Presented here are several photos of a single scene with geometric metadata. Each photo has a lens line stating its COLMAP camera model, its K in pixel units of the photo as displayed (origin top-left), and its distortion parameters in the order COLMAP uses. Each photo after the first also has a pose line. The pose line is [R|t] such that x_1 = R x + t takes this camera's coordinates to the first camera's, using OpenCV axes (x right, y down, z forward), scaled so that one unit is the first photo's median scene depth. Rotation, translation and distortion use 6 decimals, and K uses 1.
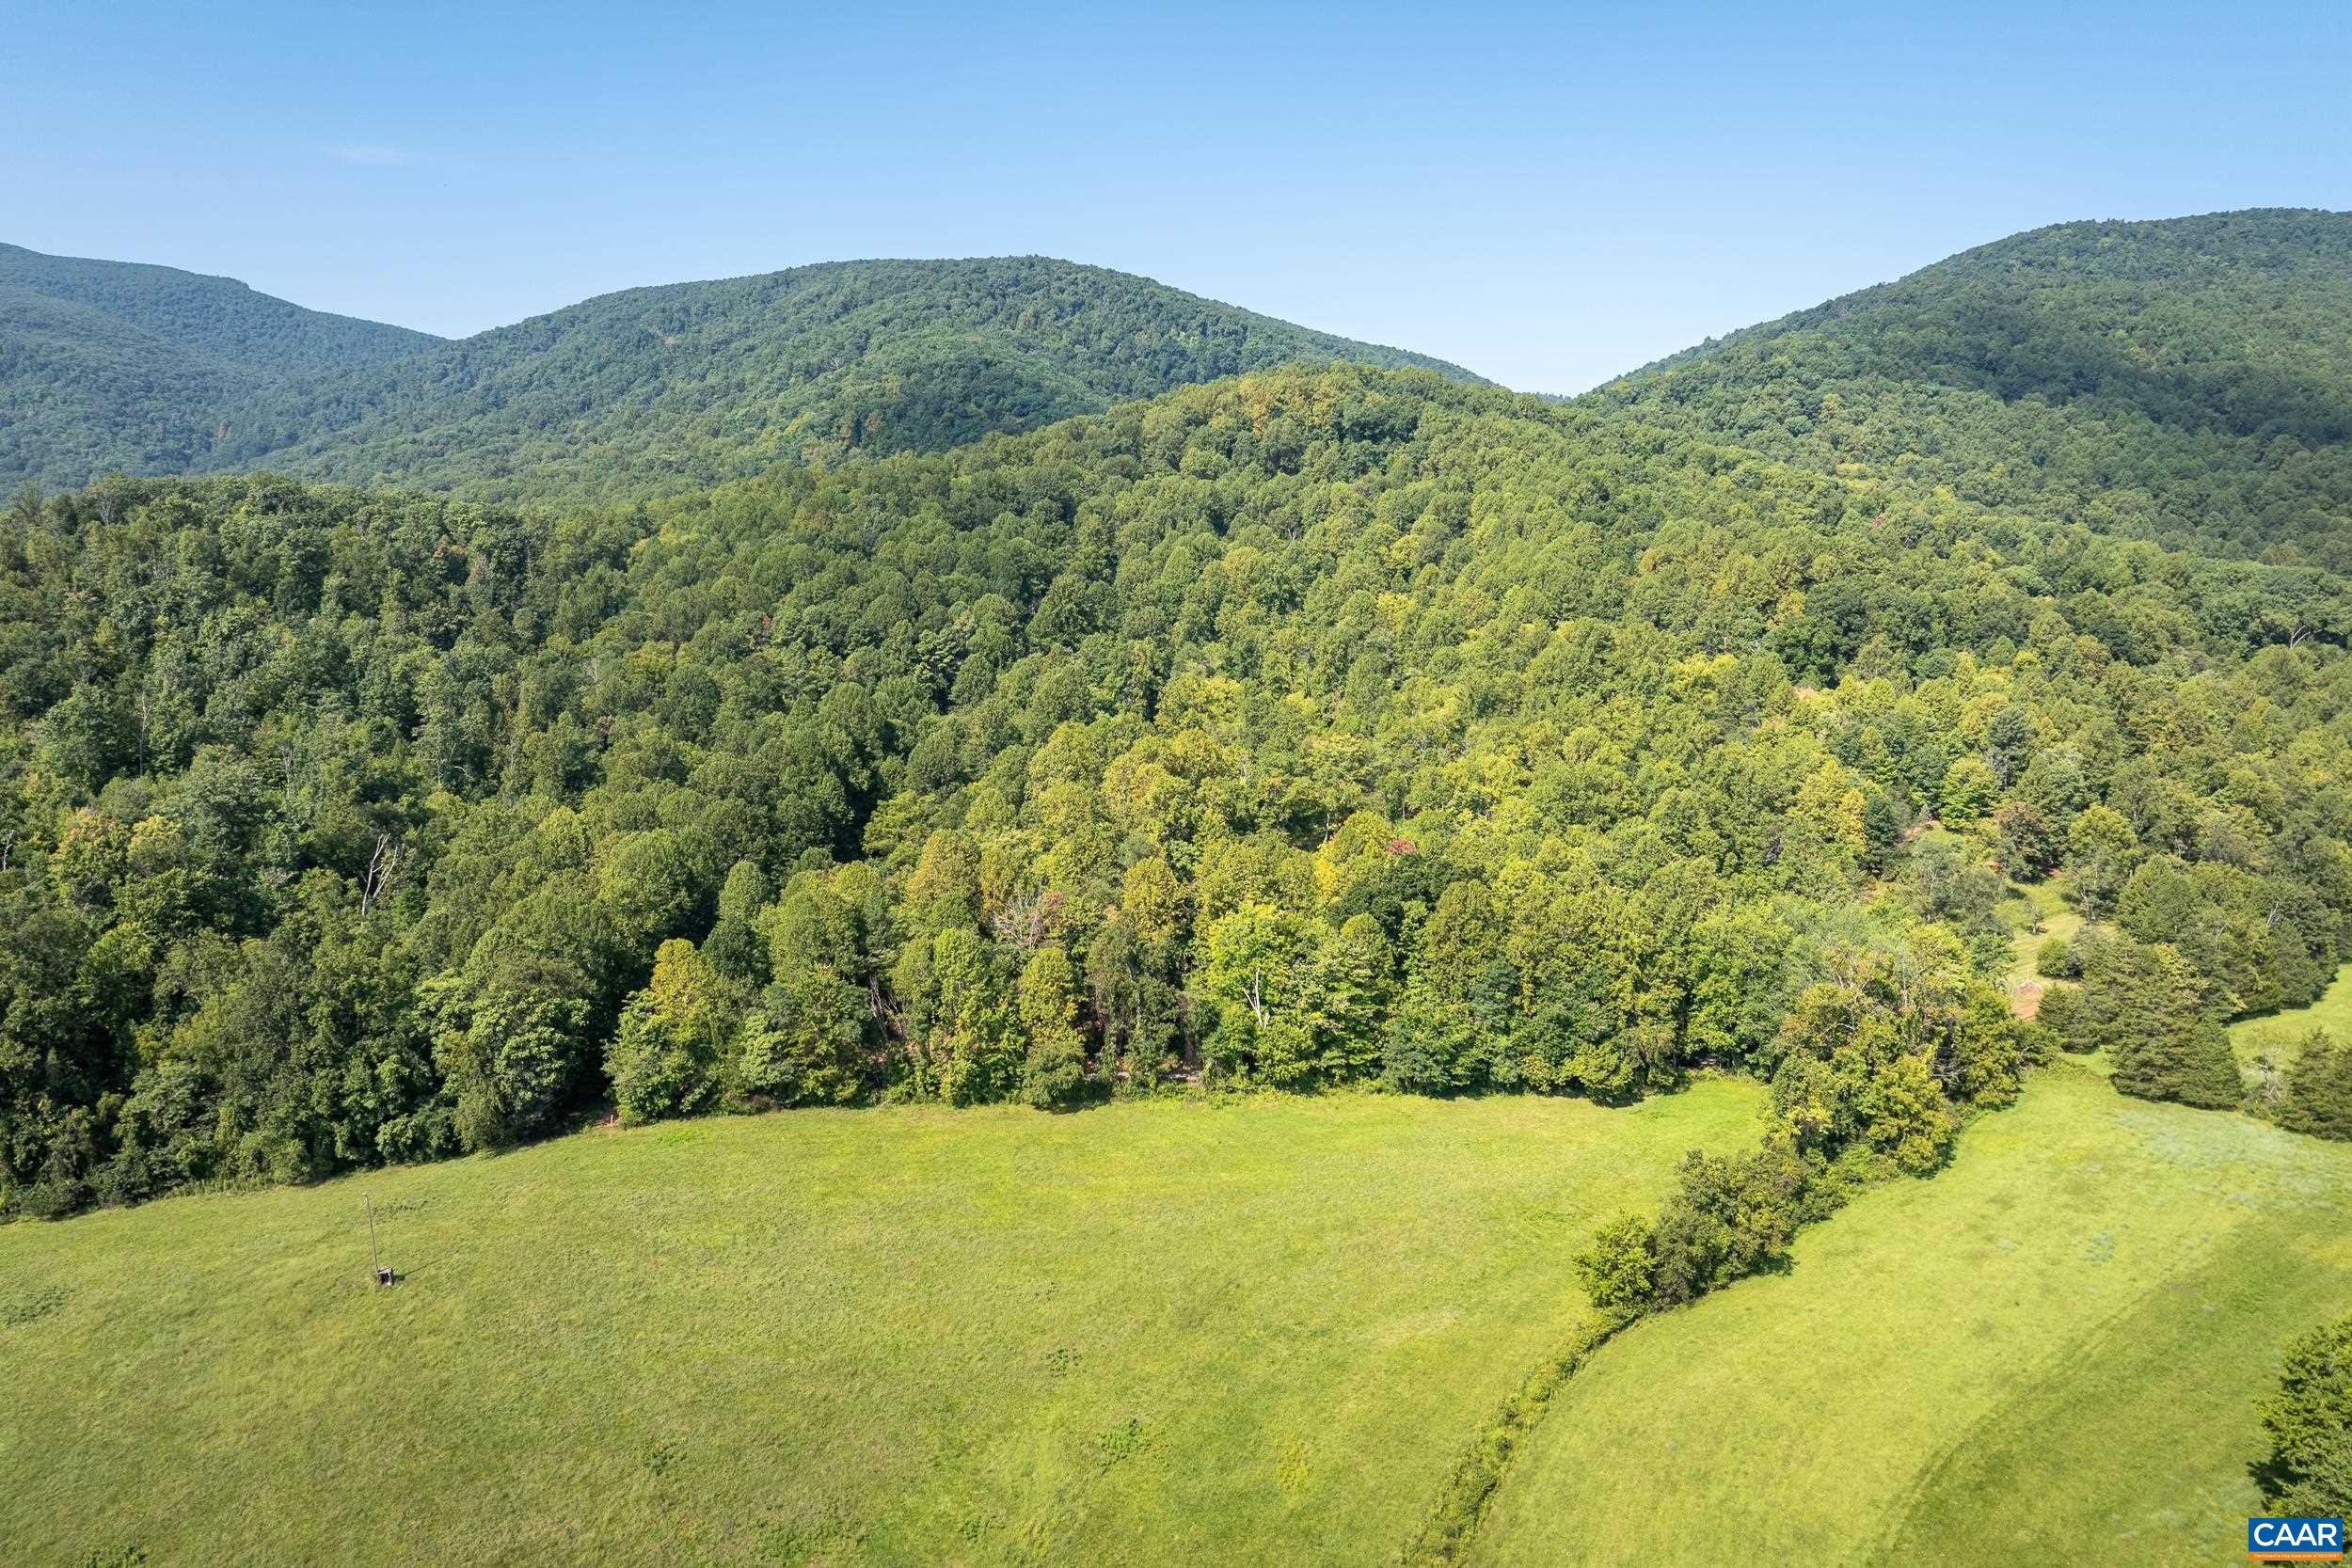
lens RADIAL K [[1680.3, 0, 1176.0], [0, 1680.3, 784.0], [0, 0, 1]] dist [-0.018686, -0.034959]
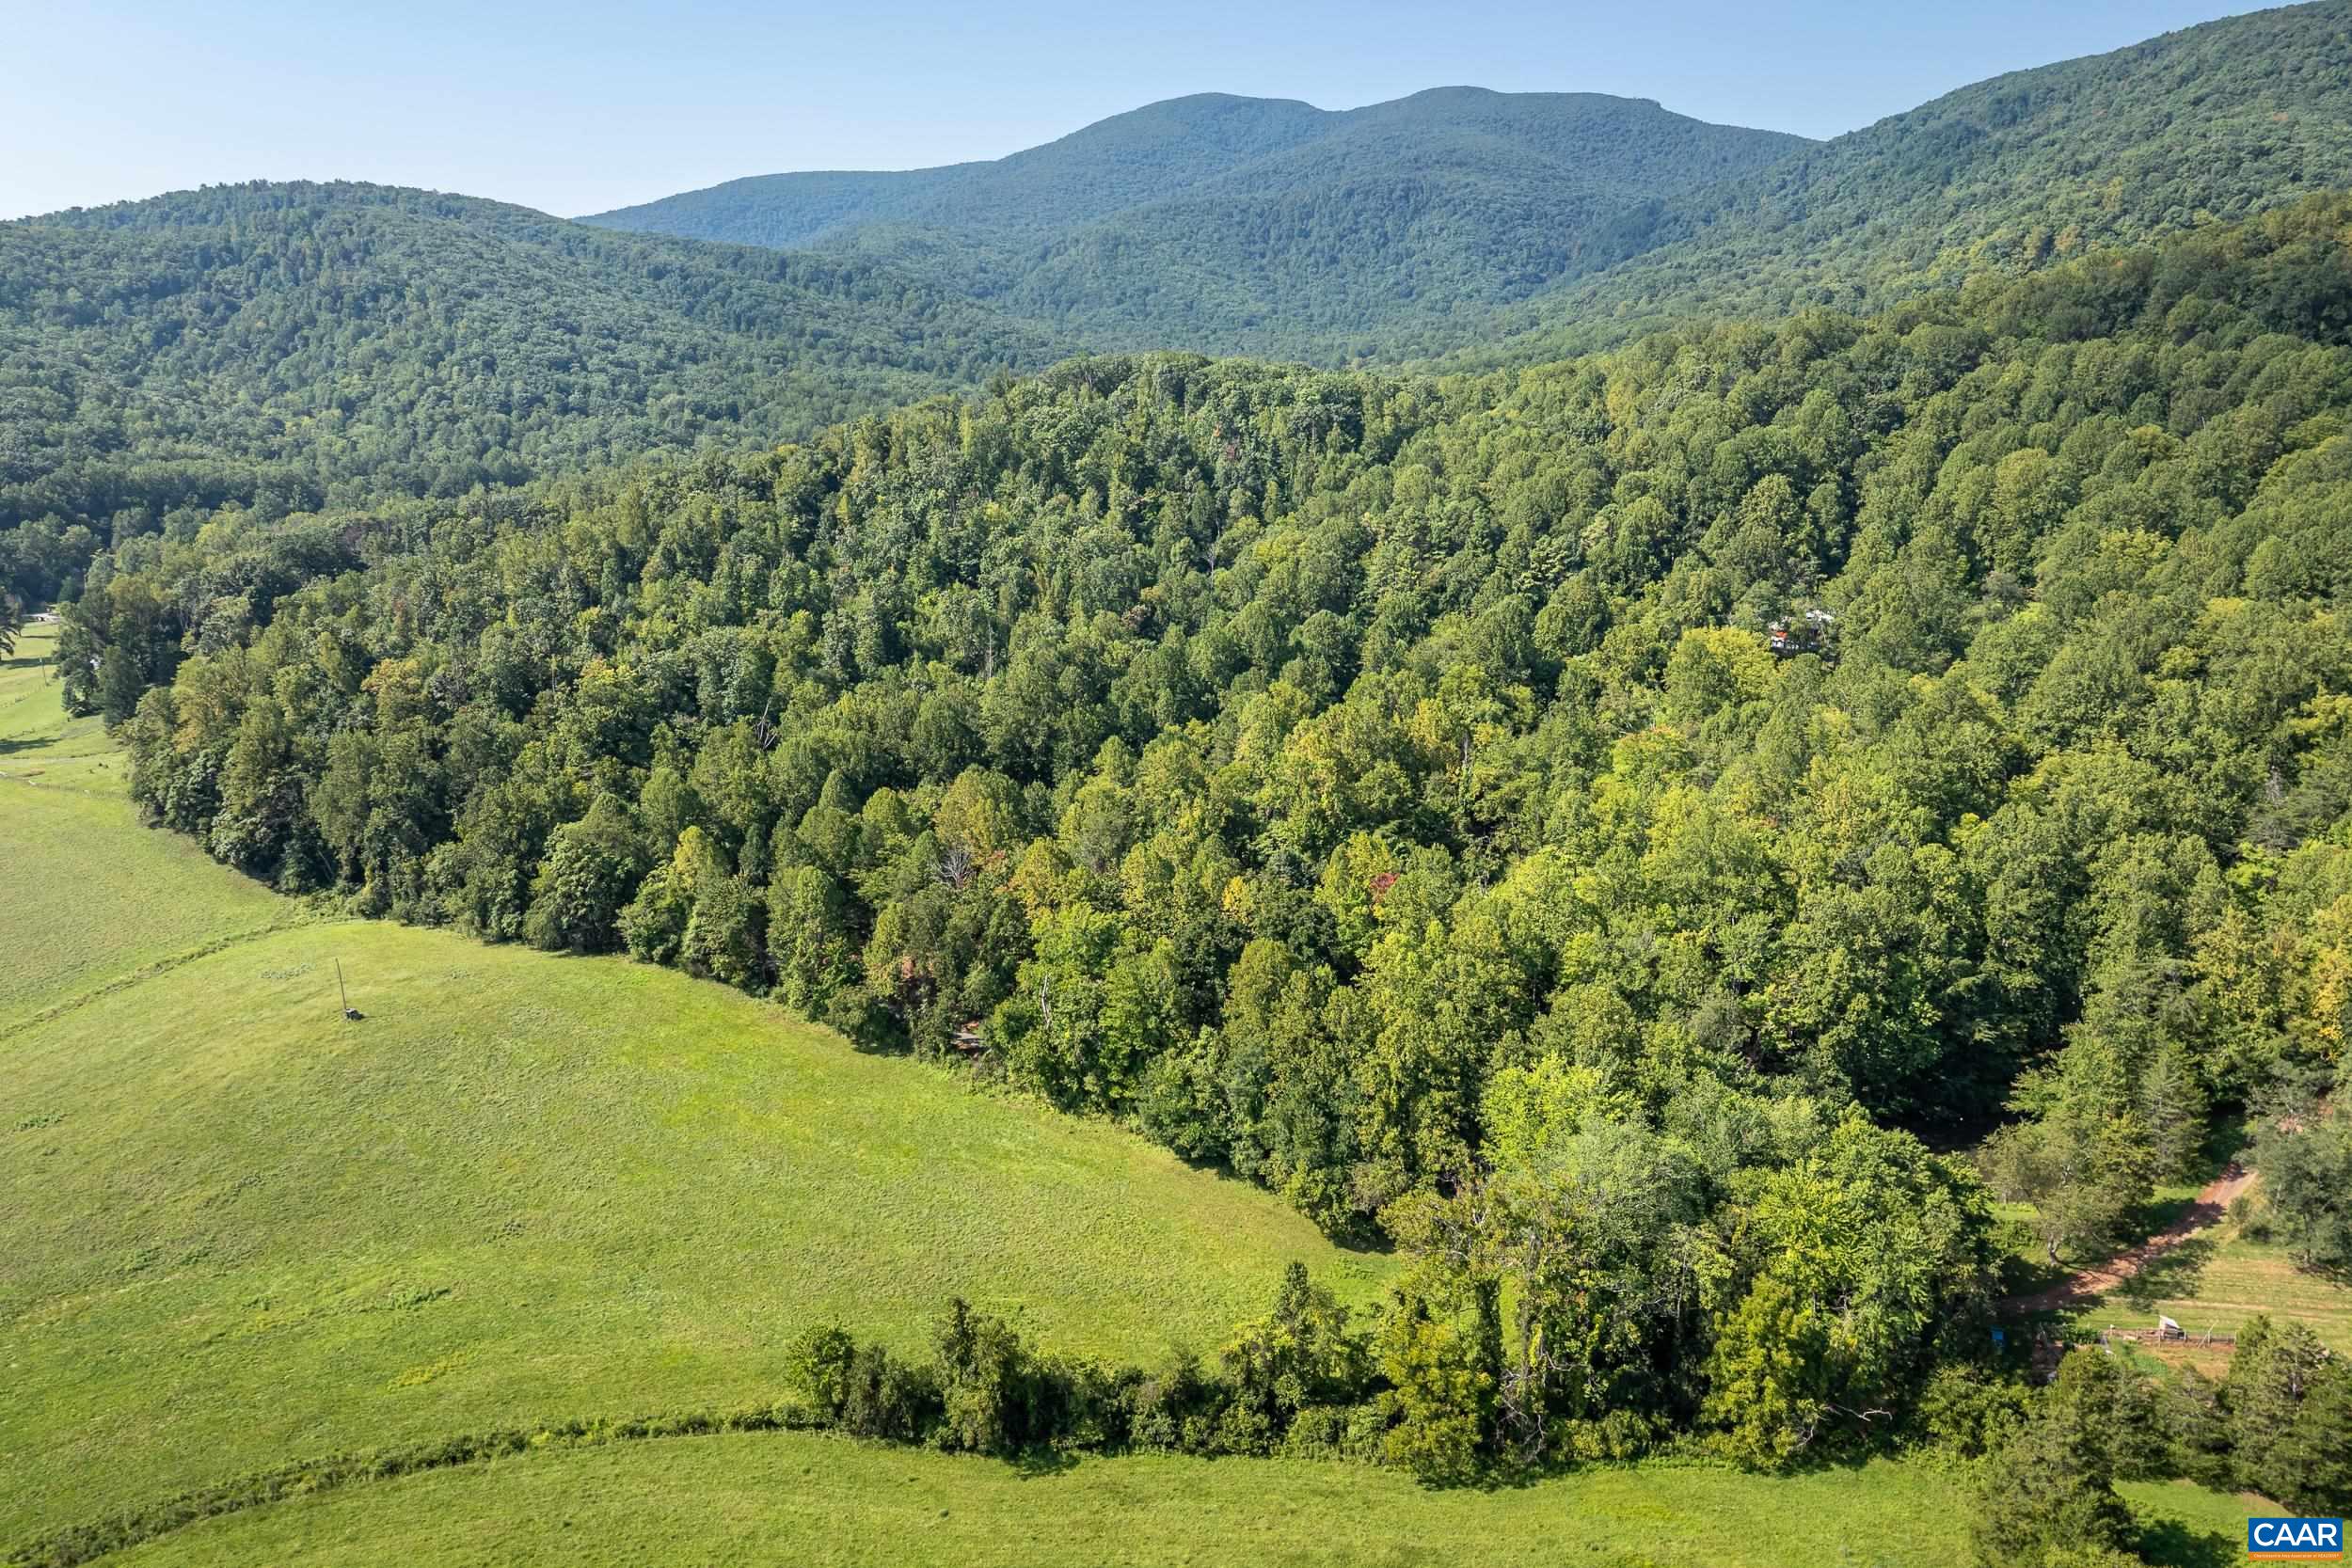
lens RADIAL K [[1680.3, 0, 1176.0], [0, 1680.3, 784.0], [0, 0, 1]] dist [-0.018686, -0.034959]
pose [[0.645318, 0.188115, -0.740390, 0.138623], [-0.094799, 0.981434, 0.166732, -0.029706], [0.758009, -0.037407, 0.651171, 0.070971]]
